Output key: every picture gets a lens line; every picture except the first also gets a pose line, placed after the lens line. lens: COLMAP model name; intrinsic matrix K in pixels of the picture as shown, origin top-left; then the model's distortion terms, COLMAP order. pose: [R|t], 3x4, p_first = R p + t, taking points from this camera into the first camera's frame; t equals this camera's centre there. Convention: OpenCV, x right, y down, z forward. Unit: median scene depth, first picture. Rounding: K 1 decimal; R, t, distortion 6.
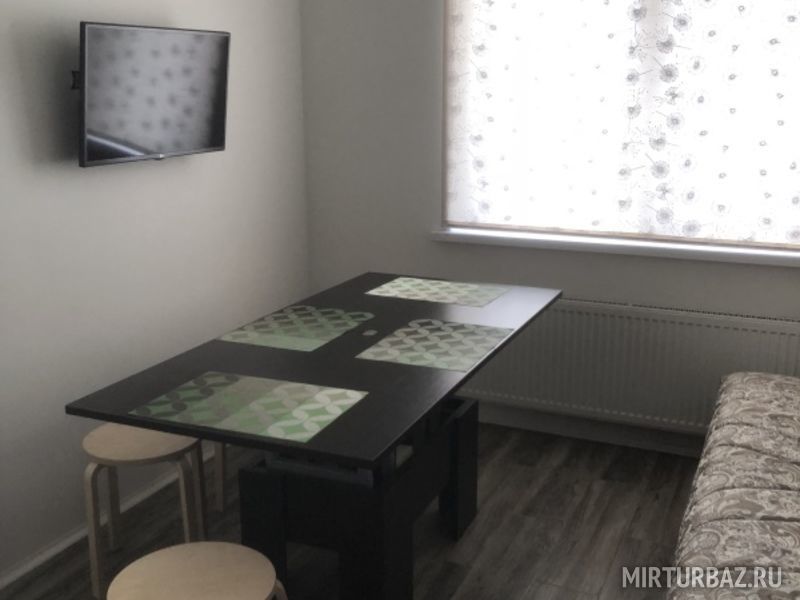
lens RADIAL K [[913.6, 0, 400.0], [0, 913.6, 300.0], [0, 0, 1]] dist [-0.067994, 0.016301]
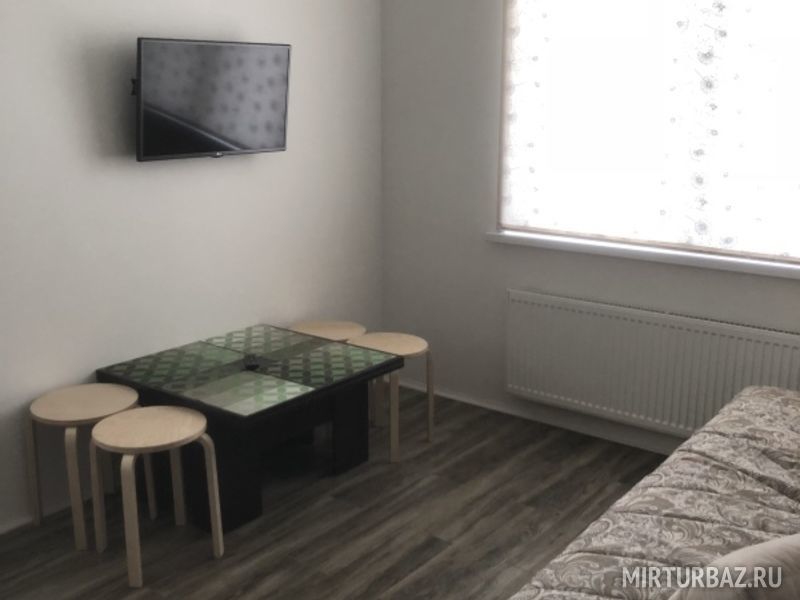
lens RADIAL K [[913.6, 0, 400.0], [0, 913.6, 300.0], [0, 0, 1]] dist [-0.067994, 0.016301]
pose [[0.972598, 0.059048, -0.224869, 0.205033], [-0.060772, 0.998151, -0.000747, 0.009832], [0.224409, 0.014392, 0.974389, -0.051506]]
